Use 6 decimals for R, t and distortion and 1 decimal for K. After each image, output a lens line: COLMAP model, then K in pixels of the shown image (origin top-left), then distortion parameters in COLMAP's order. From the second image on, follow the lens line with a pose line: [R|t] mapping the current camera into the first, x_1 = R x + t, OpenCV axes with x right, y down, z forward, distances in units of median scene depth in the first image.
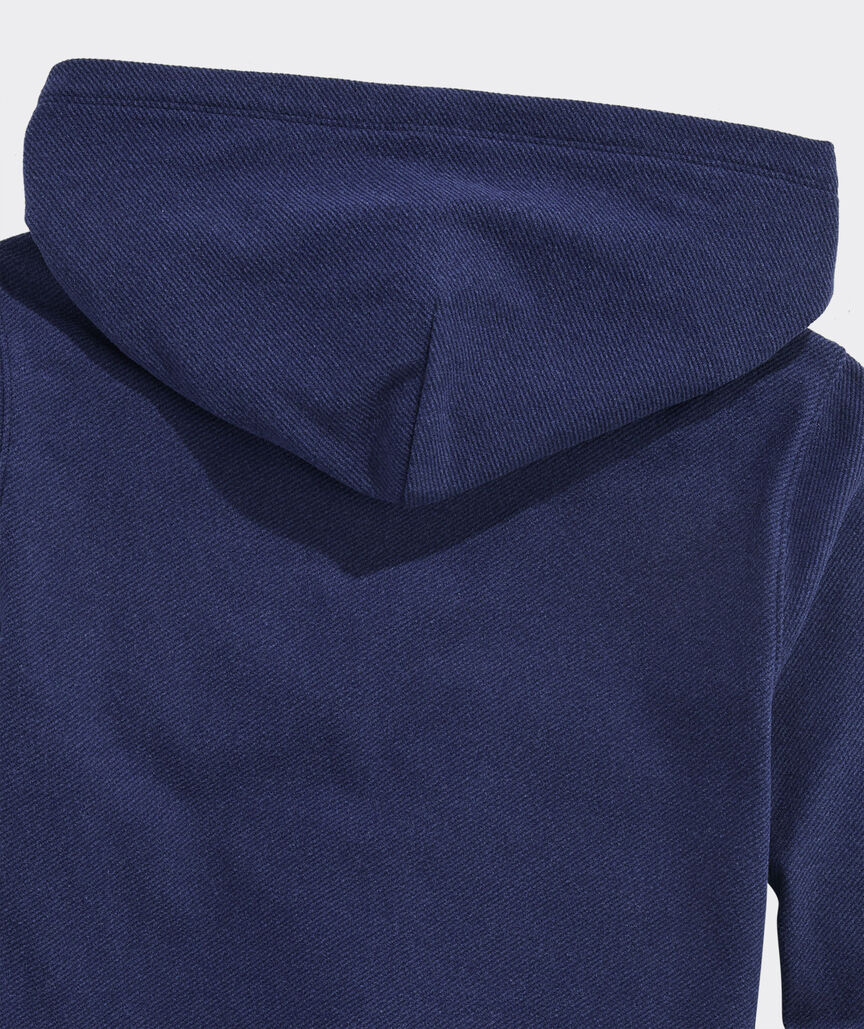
lens RADIAL K [[1243.0, 0, 428.8], [0, 1243.0, 521.6], [0, 0, 1]] dist [0.002341, 0.000000]
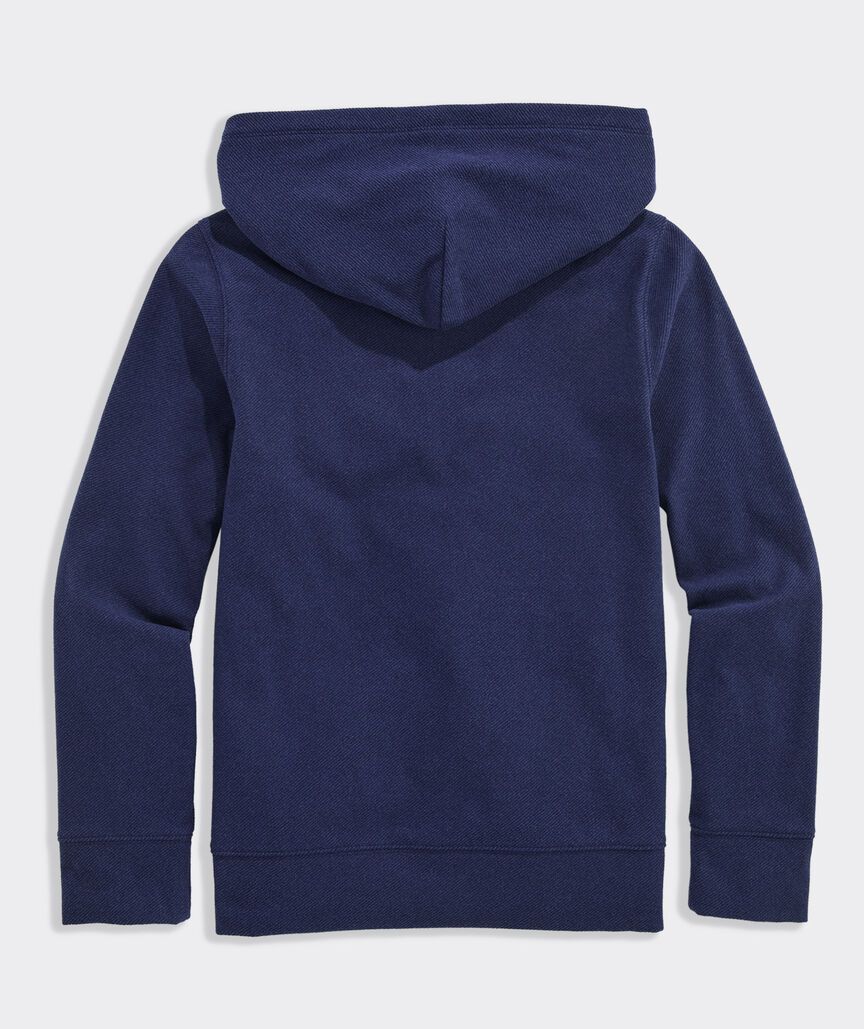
lens RADIAL K [[1243.0, 0, 433.9], [0, 1243.0, 511.5], [0, 0, 1]] dist [0.002341, 0.000000]
pose [[0.992644, -0.120943, -0.005619, -0.054462], [0.120929, 0.992657, -0.002751, 0.262829], [0.005911, 0.002051, 0.999980, -0.869874]]
